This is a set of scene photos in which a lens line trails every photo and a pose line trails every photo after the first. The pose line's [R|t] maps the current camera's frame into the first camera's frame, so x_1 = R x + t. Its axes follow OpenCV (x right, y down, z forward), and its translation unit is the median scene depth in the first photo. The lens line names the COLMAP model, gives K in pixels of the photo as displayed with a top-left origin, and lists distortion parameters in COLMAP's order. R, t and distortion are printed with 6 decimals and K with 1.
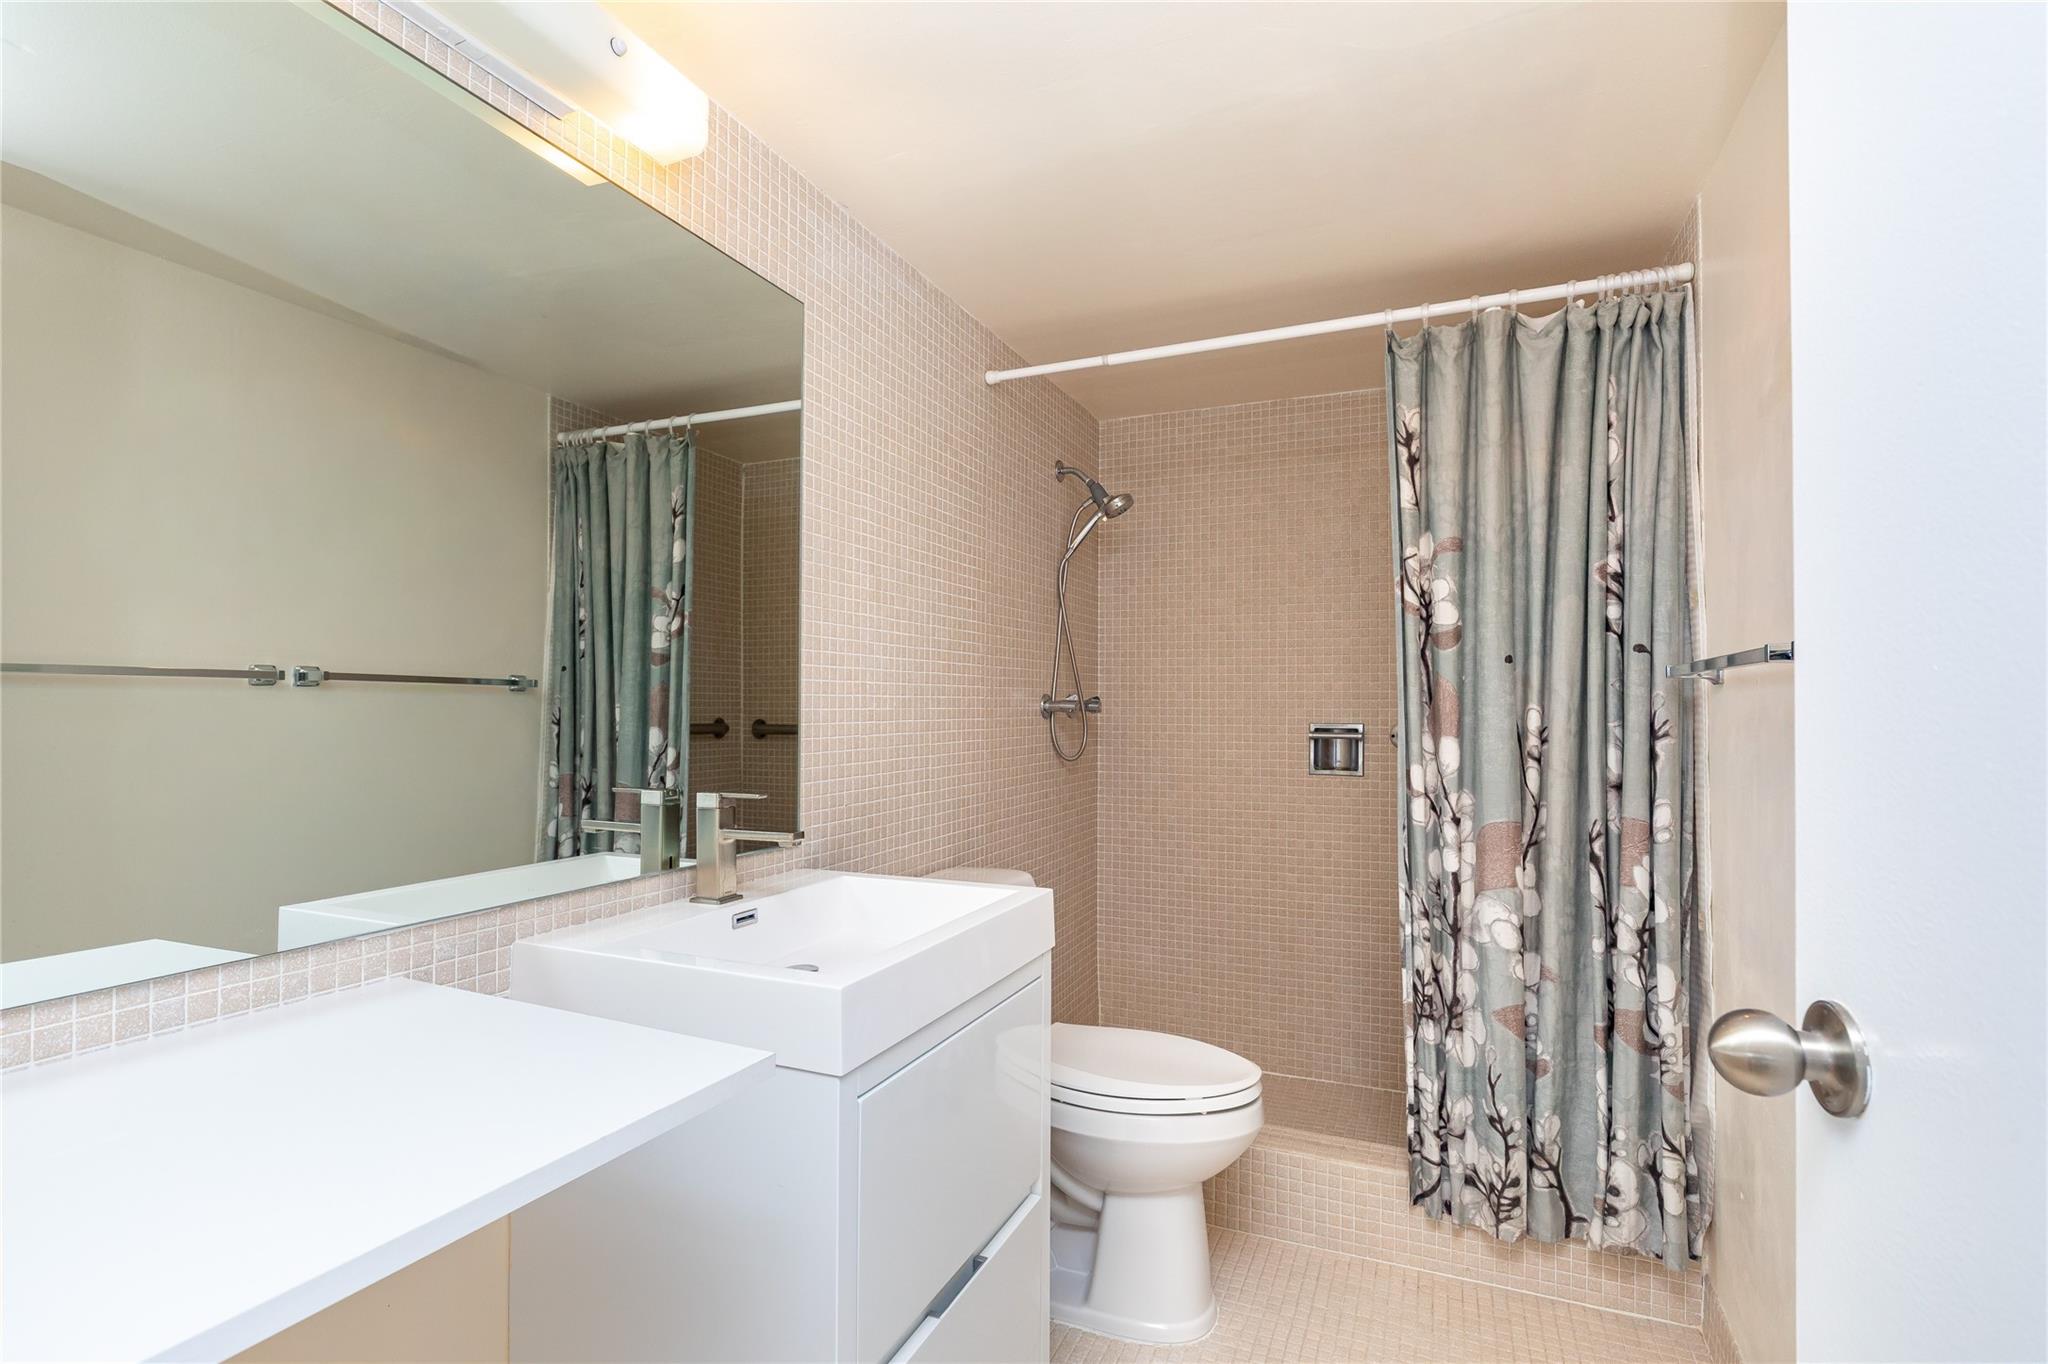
lens RADIAL K [[1030.6, 0, 1019.4], [0, 1030.6, 691.8], [0, 0, 1]] dist [0.008170, -0.003362]
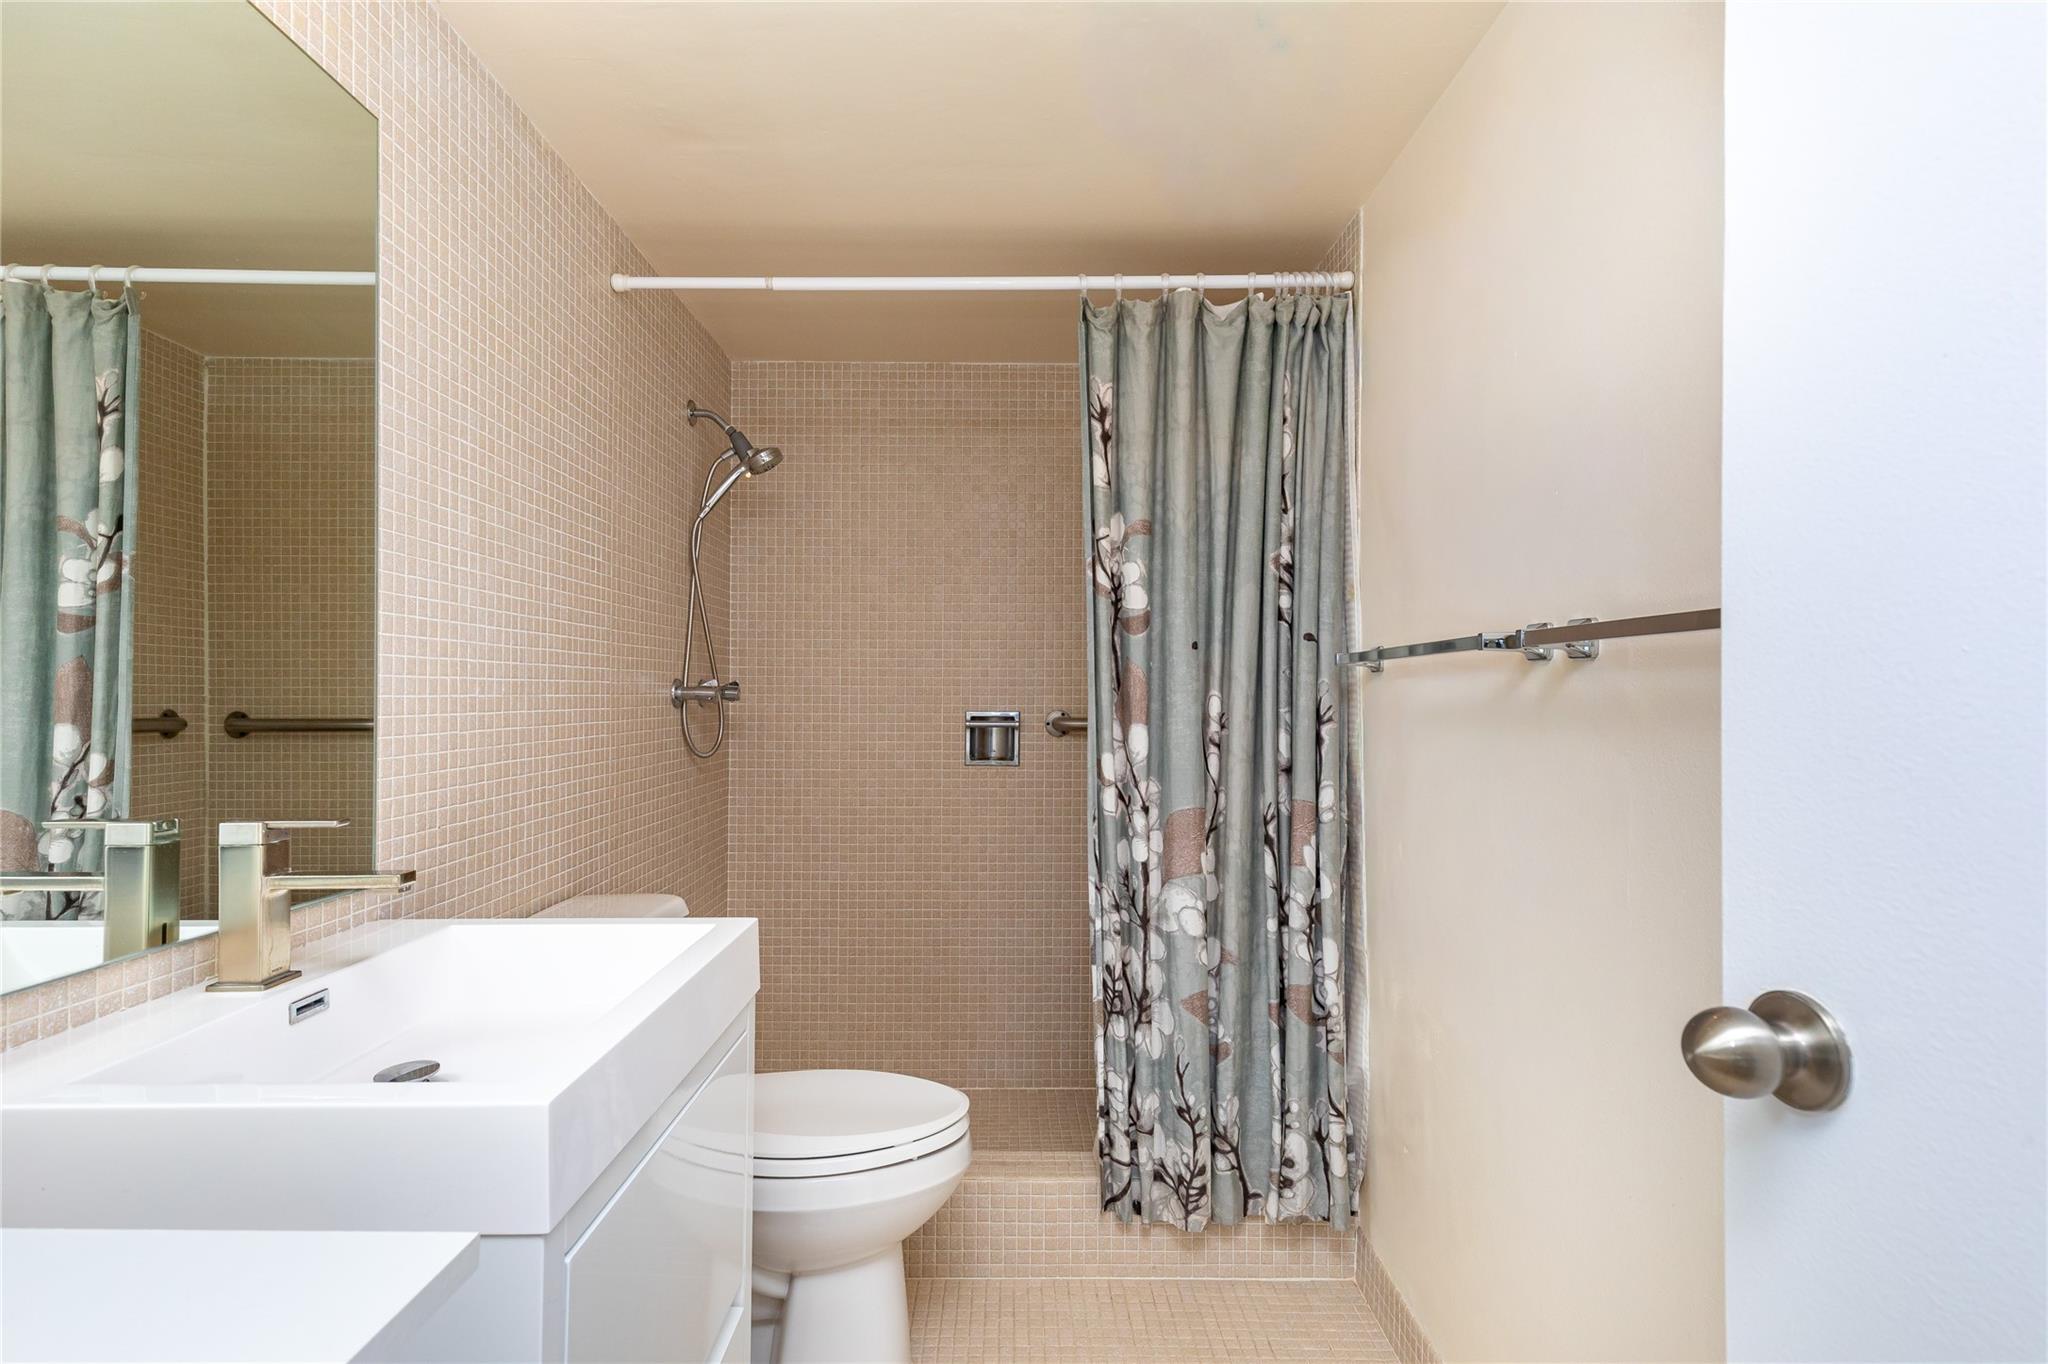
lens RADIAL K [[1072.3, 0, 1033.7], [0, 1072.3, 689.1], [0, 0, 1]] dist [0.039029, -0.008656]
pose [[0.912853, 0.001864, 0.408285, -0.090186], [-0.005276, 0.999960, 0.007231, 0.003852], [-0.408255, -0.008755, 0.912826, 0.113914]]
